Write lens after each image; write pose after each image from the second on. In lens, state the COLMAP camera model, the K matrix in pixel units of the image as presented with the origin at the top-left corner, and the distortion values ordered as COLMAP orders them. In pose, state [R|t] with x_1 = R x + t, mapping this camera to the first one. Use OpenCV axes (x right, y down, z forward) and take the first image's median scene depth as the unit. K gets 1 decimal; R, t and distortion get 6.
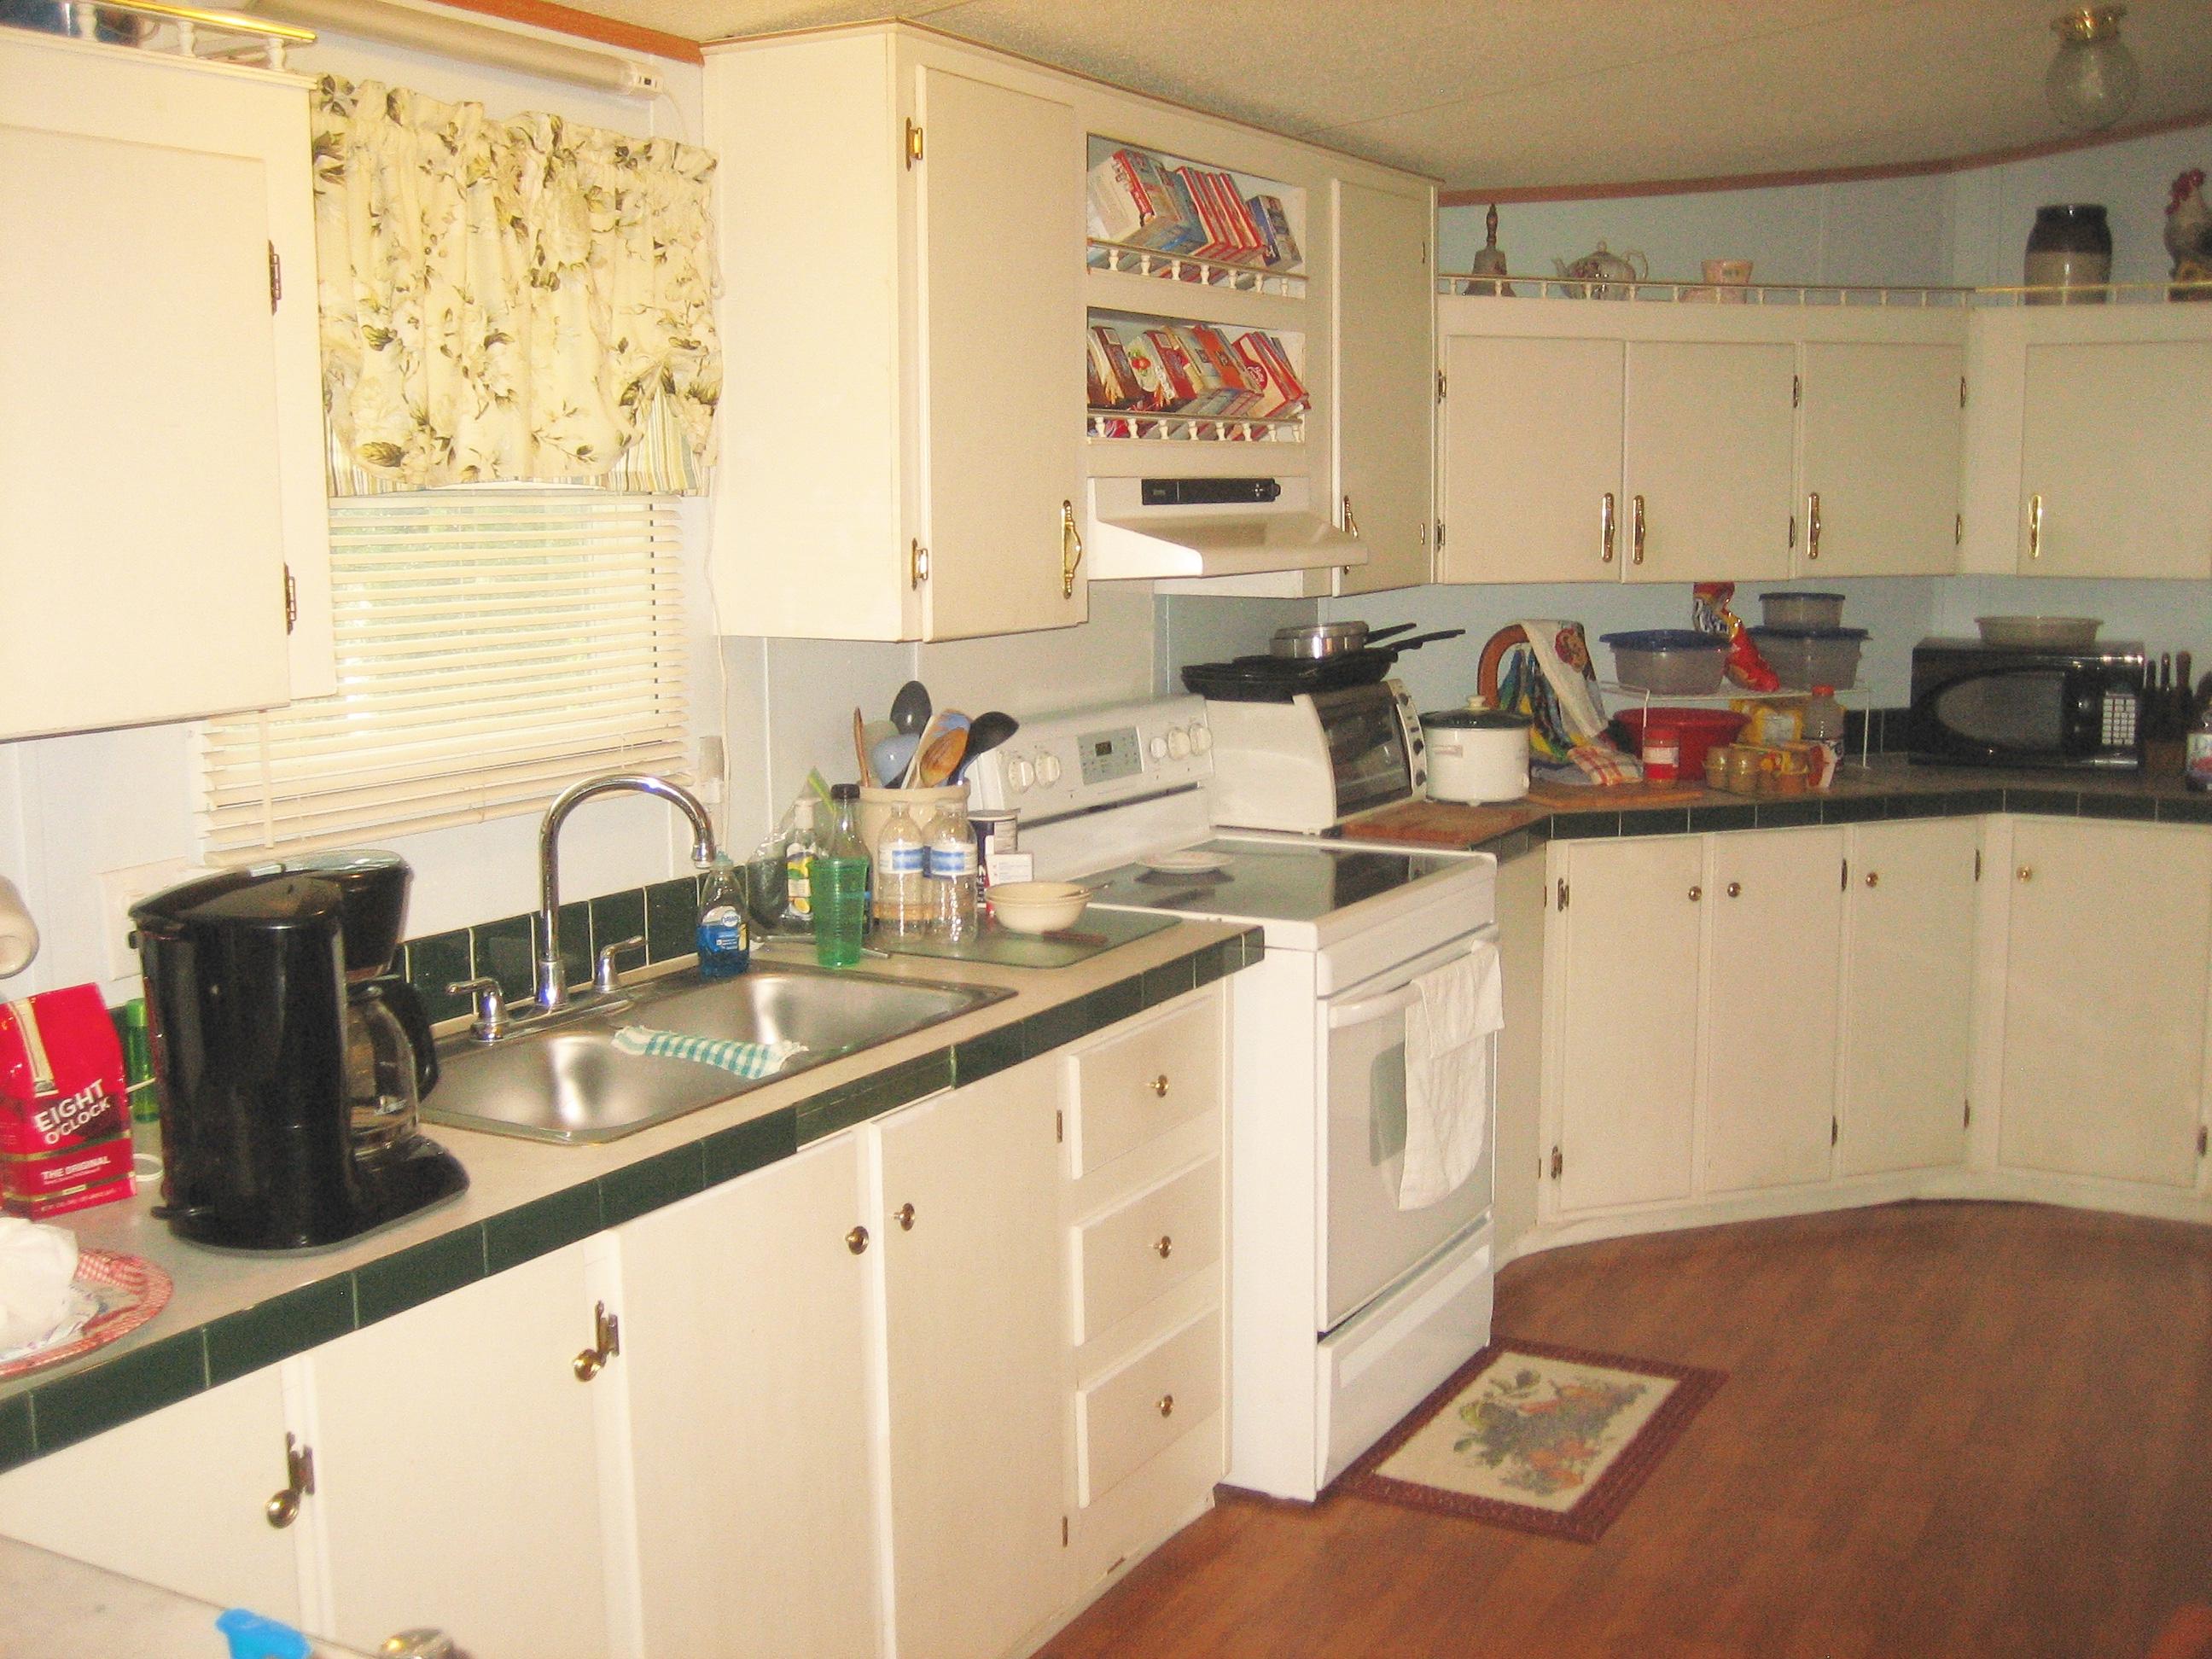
lens RADIAL K [[2314.9, 0, 1104.8], [0, 2314.9, 821.9], [0, 0, 1]] dist [-0.085688, 0.000000]
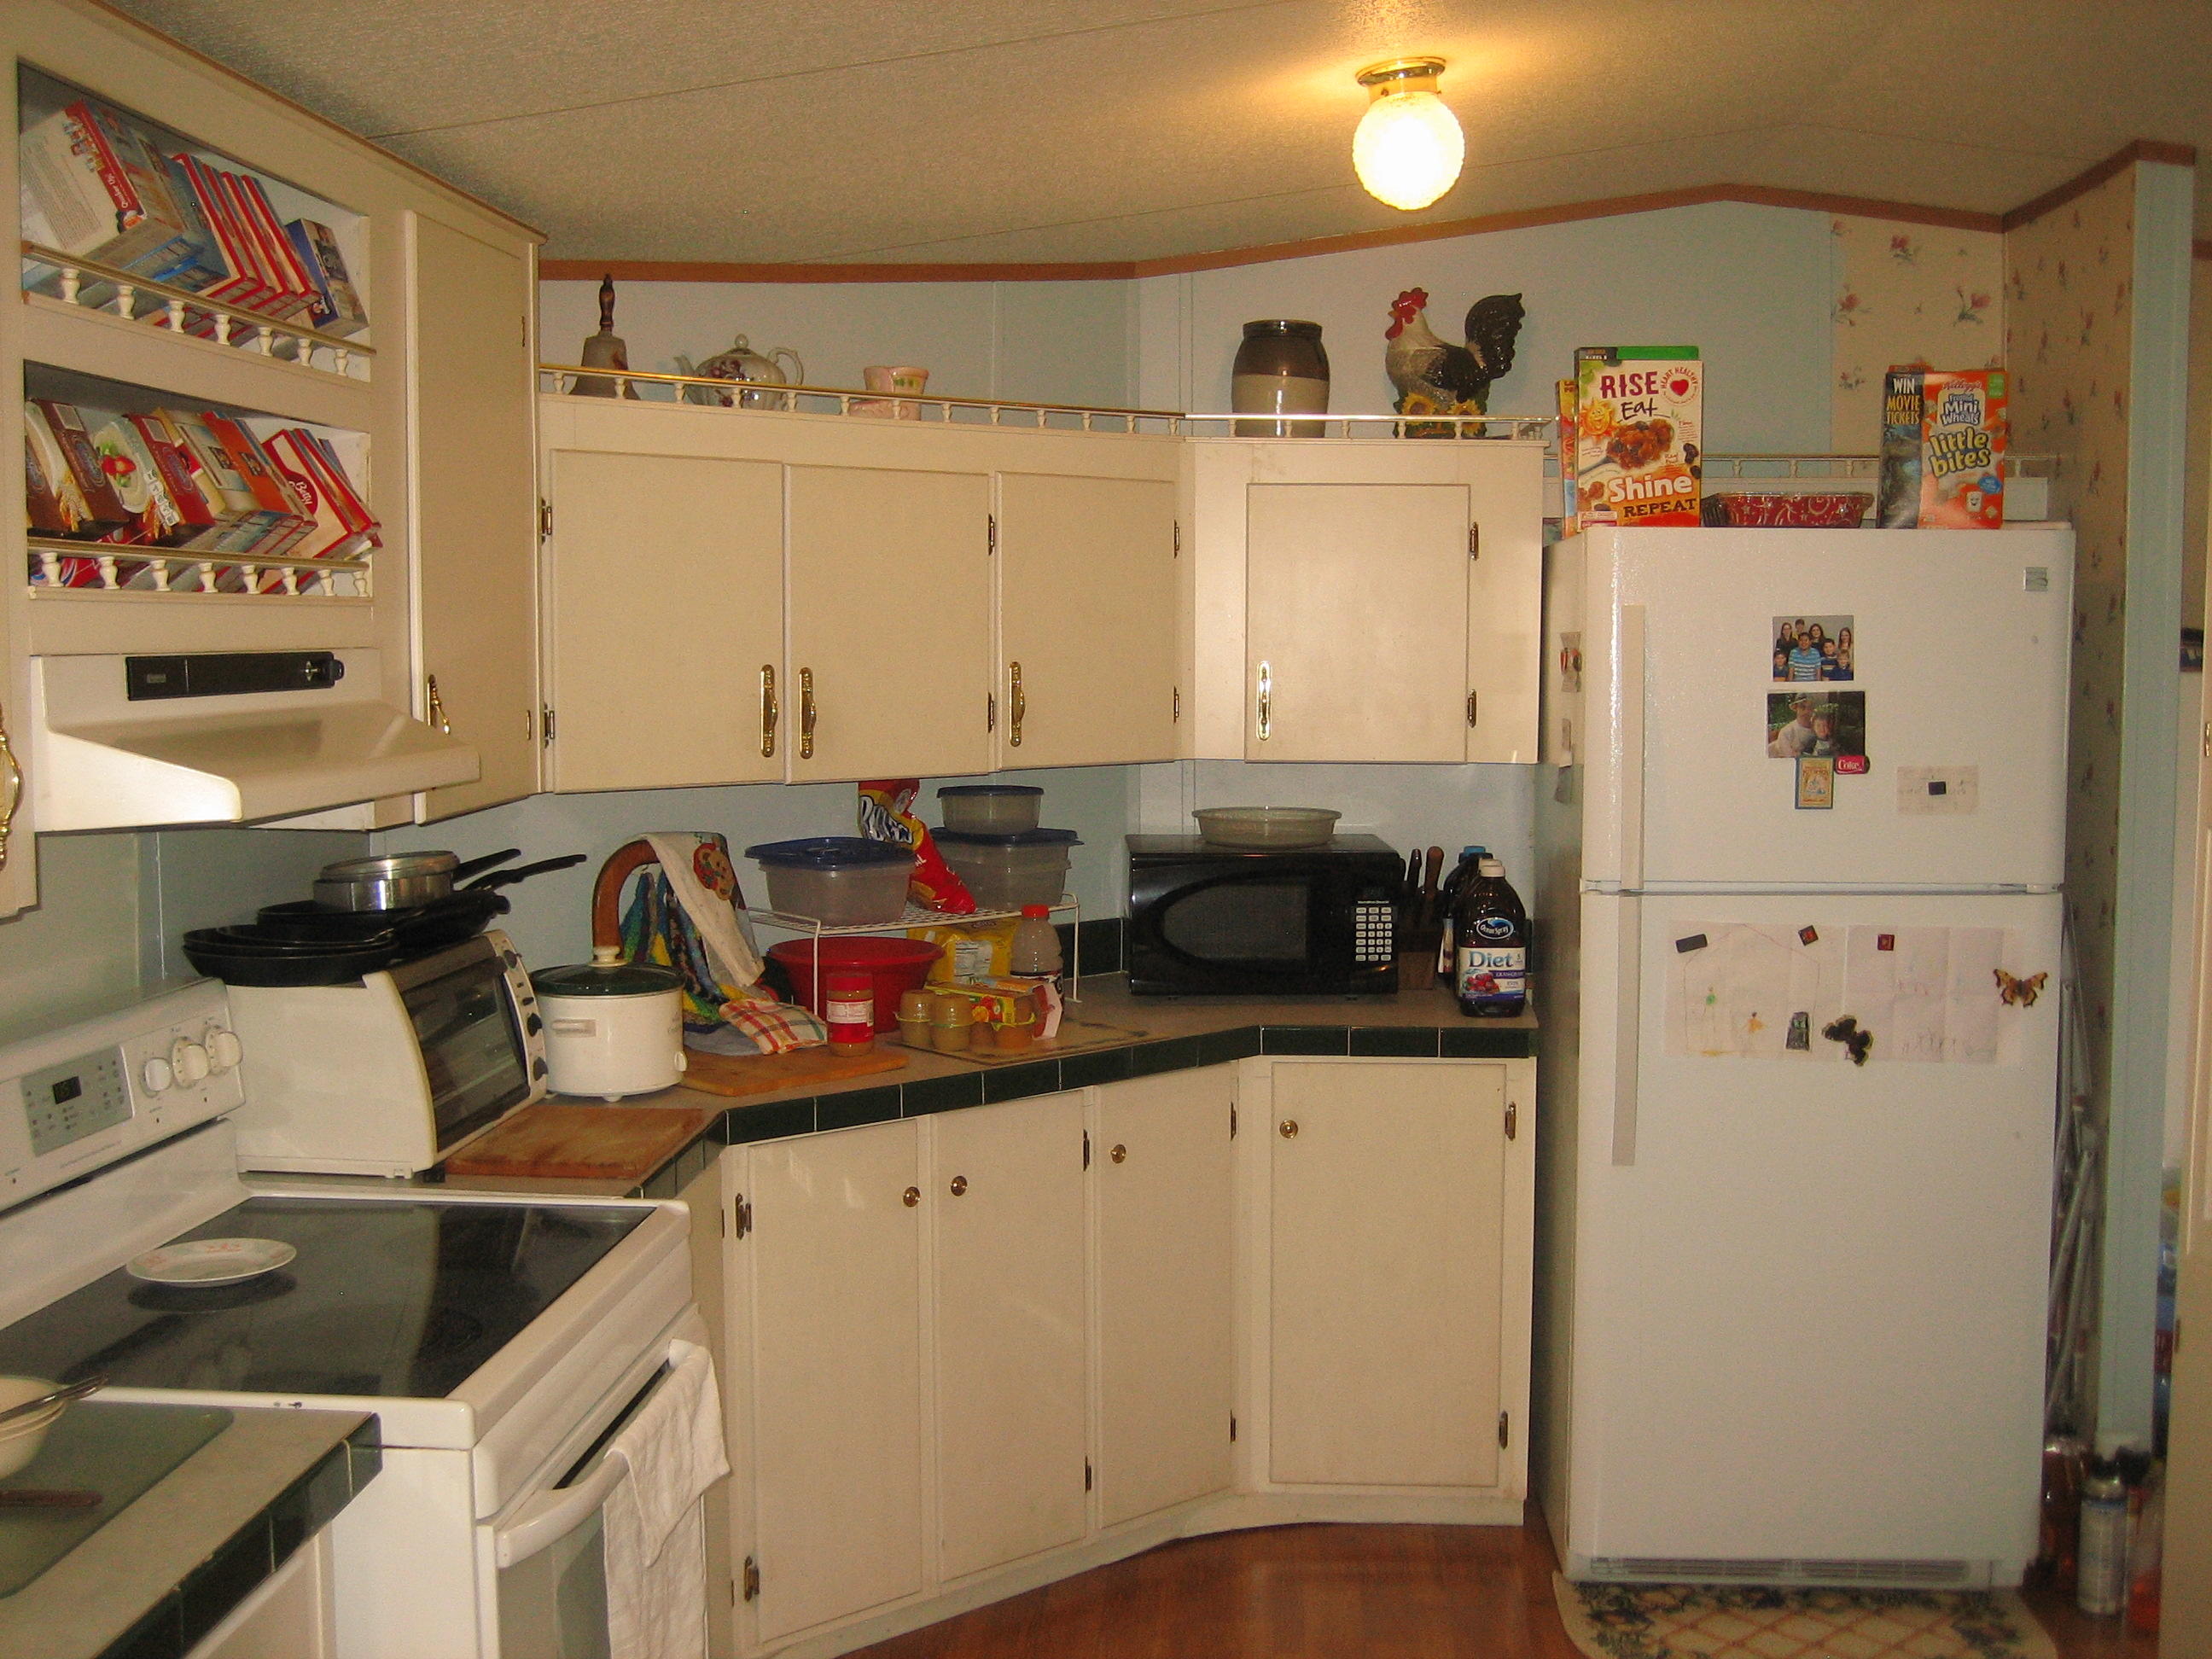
lens RADIAL K [[2314.9, 0, 1106.0], [0, 2314.9, 830.4], [0, 0, 1]] dist [-0.085688, 0.000000]
pose [[0.902781, -0.027981, 0.429189, -0.006835], [0.053837, 0.997385, -0.048220, -0.048169], [-0.426717, 0.066638, 0.901927, 0.283900]]
